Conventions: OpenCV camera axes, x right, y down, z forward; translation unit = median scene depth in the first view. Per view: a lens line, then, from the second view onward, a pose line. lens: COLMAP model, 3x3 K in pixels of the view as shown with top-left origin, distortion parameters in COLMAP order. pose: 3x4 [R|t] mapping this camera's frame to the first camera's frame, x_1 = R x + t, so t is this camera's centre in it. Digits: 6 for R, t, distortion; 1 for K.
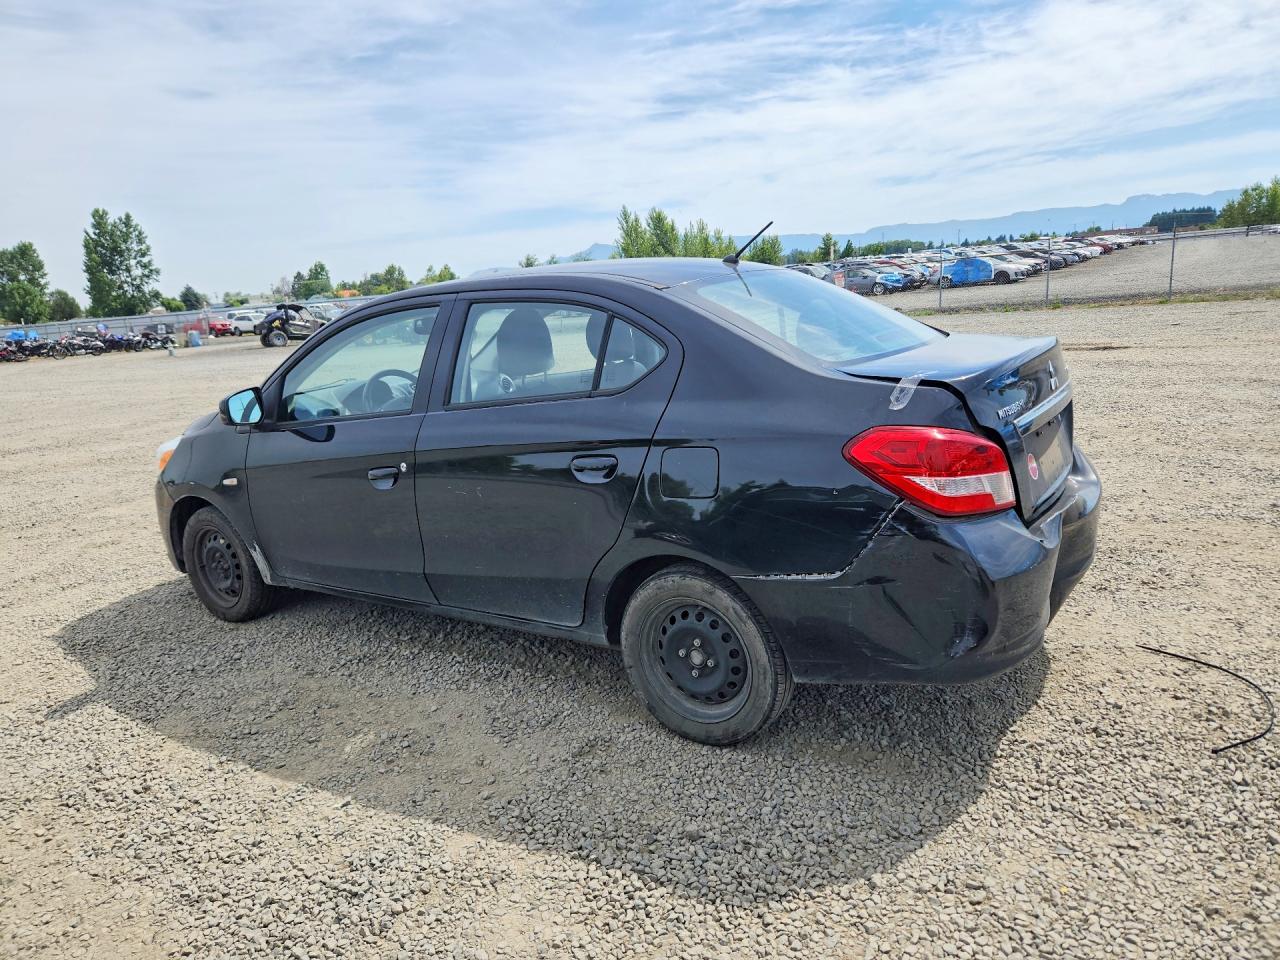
lens RADIAL K [[885.3, 0, 640.0], [0, 885.3, 480.0], [0, 0, 1]] dist [0.025922, -0.031266]
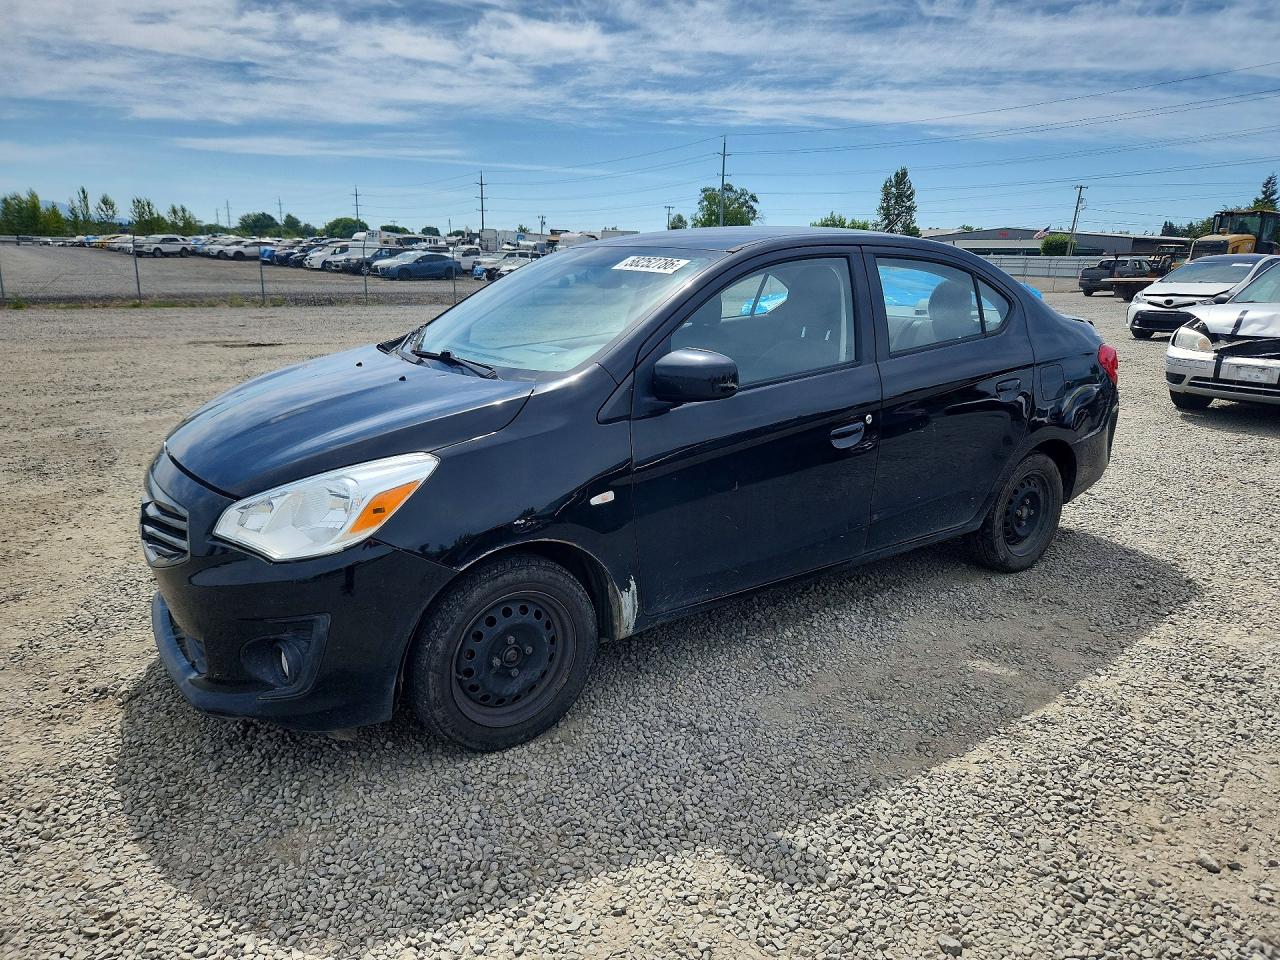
lens RADIAL K [[885.3, 0, 640.0], [0, 885.3, 480.0], [0, 0, 1]] dist [0.025922, -0.031266]
pose [[0.332739, -0.149394, 0.931110, -1.062546], [0.161797, 0.981774, 0.099704, -0.072531], [-0.929035, 0.117475, 0.350846, 0.744148]]
